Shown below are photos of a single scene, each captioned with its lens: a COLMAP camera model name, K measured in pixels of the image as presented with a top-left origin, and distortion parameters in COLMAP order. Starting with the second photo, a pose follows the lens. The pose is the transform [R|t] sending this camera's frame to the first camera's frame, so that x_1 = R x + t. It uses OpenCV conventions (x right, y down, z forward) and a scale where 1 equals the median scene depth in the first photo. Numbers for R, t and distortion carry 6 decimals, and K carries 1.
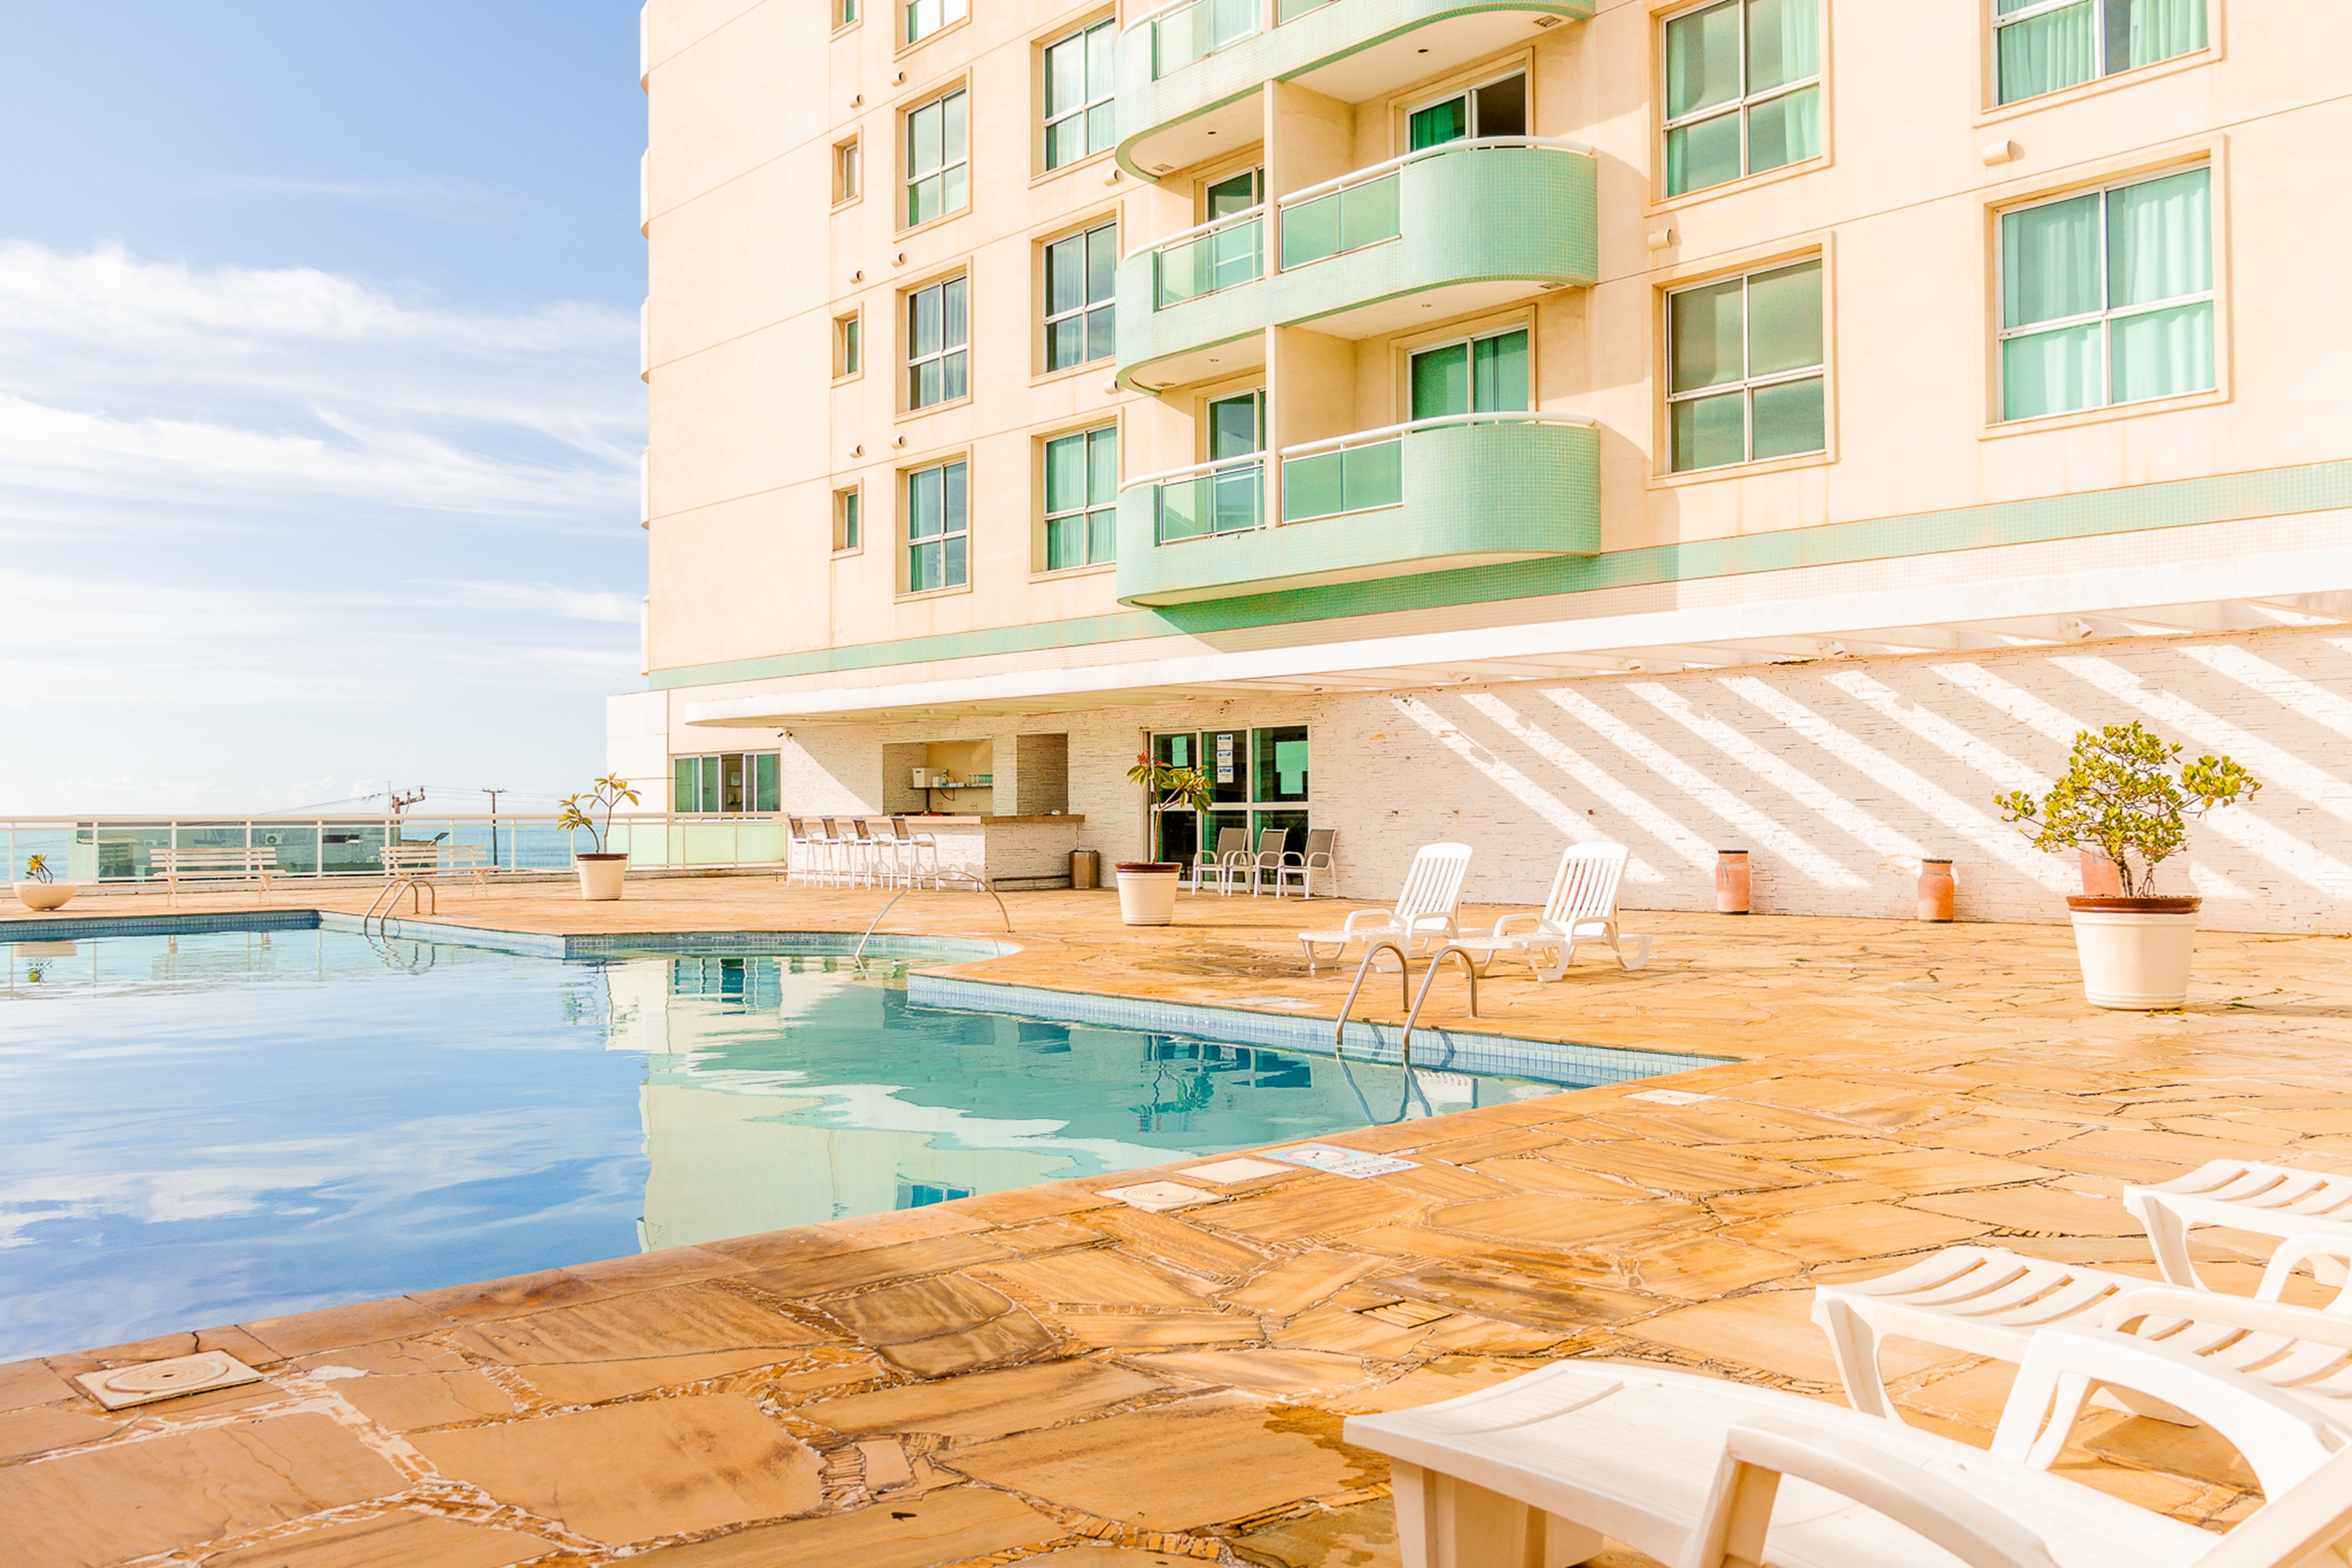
lens RADIAL K [[1913.9, 0, 1172.8], [0, 1913.9, 781.9], [0, 0, 1]] dist [0.008432, 0.003705]
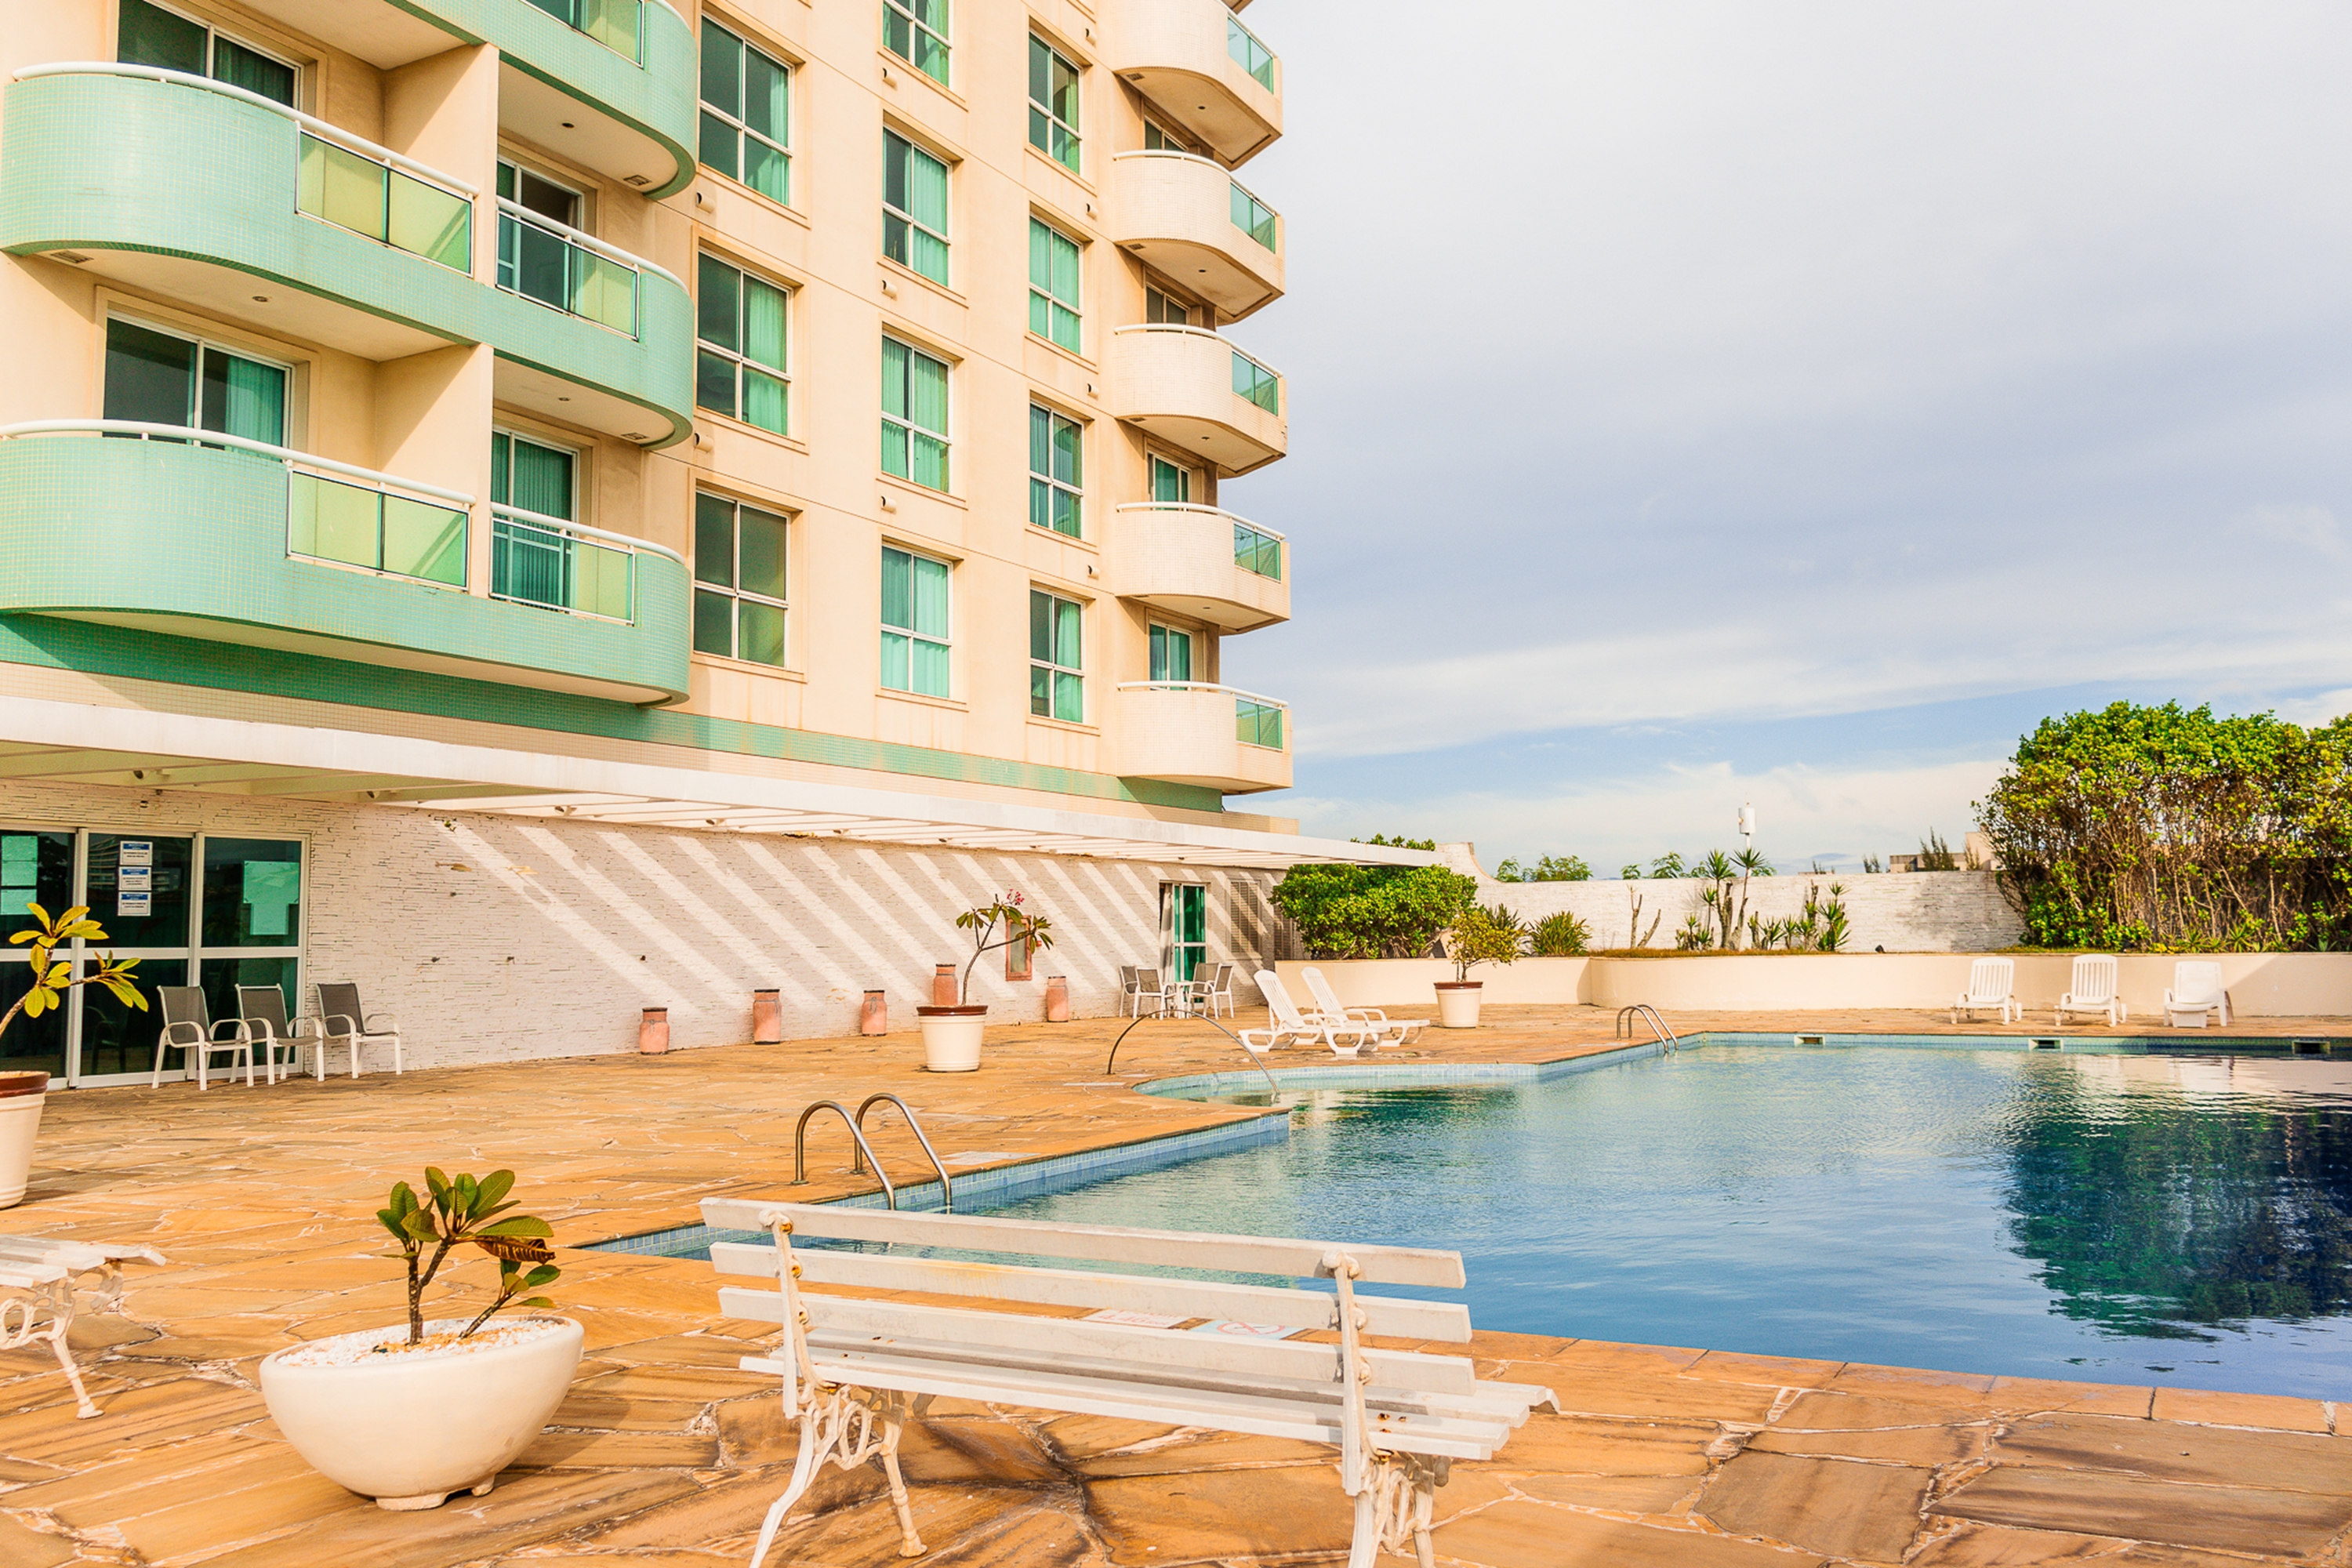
lens RADIAL K [[1913.9, 0, 1167.5], [0, 1913.9, 769.5], [0, 0, 1]] dist [0.008432, 0.003705]
pose [[-0.335468, 0.096607, 0.937085, -0.760568], [-0.000411, 0.994713, -0.102695, 0.018851], [-0.942052, -0.034836, -0.333655, 0.977915]]
